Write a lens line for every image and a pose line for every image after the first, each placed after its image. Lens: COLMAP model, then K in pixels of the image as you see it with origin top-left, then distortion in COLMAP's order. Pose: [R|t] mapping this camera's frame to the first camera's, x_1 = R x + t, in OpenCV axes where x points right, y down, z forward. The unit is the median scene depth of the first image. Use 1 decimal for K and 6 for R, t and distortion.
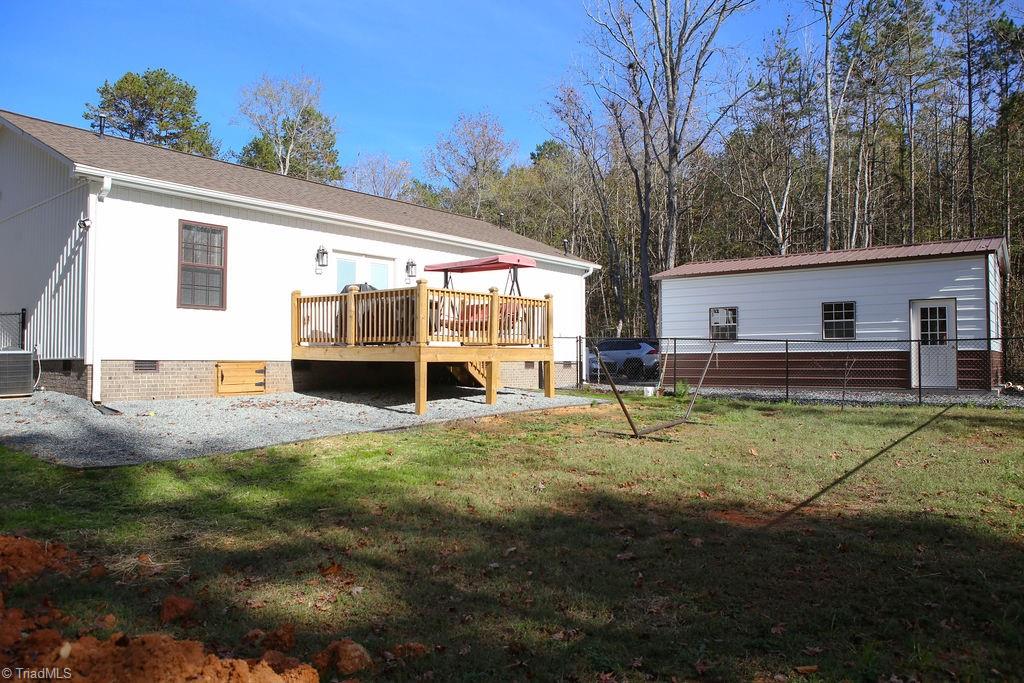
lens RADIAL K [[715.3, 0, 512.0], [0, 715.3, 341.5], [0, 0, 1]] dist [-0.106100, 0.080283]
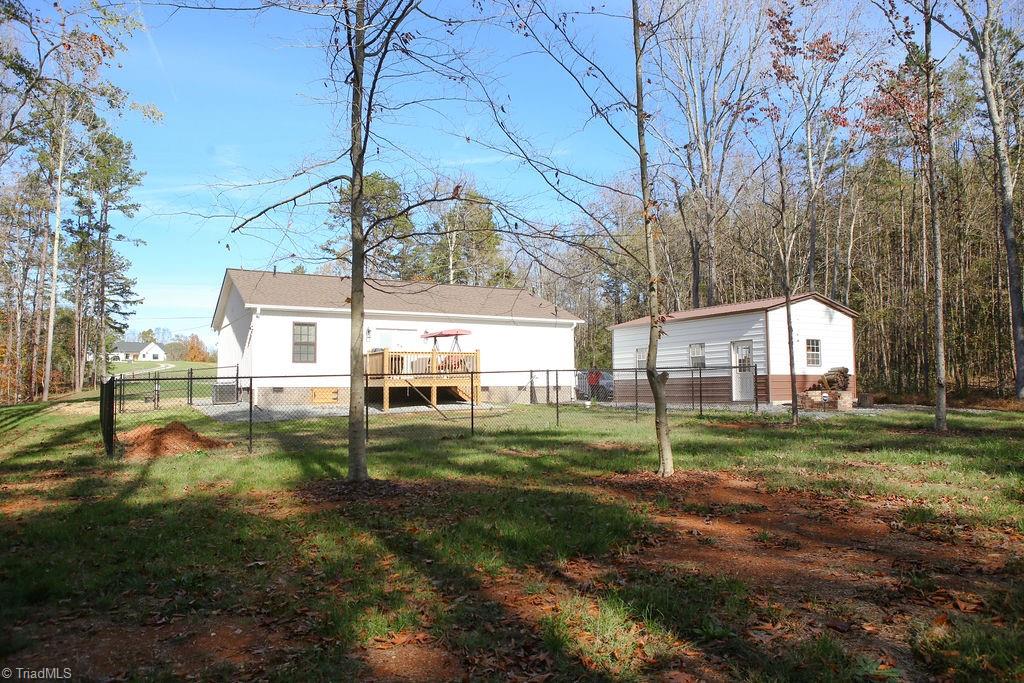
lens RADIAL K [[715.3, 0, 512.0], [0, 715.3, 341.5], [0, 0, 1]] dist [-0.106100, 0.080283]
pose [[0.937007, -0.033778, -0.347674, 0.786317], [0.021065, 0.998966, -0.040283, -0.010272], [0.348675, 0.030422, 0.936750, -0.690504]]
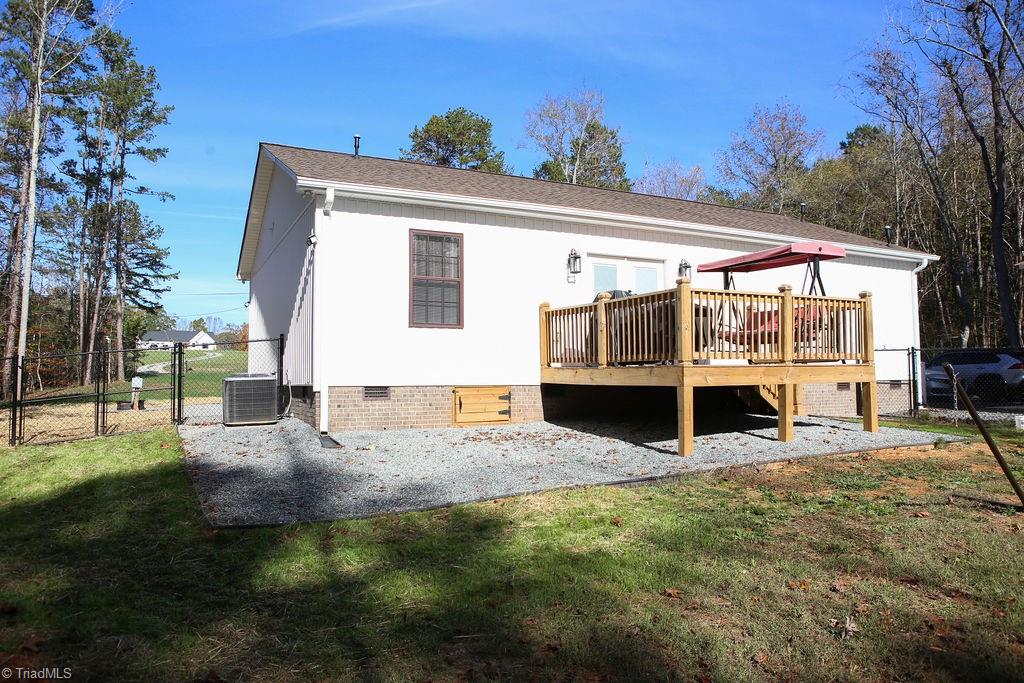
lens RADIAL K [[715.3, 0, 512.0], [0, 715.3, 341.5], [0, 0, 1]] dist [-0.106100, 0.080283]
pose [[0.911328, -0.029296, -0.410636, 0.014058], [0.019176, 0.999403, -0.028743, -0.000987], [0.411233, 0.018320, 0.911346, 0.193559]]
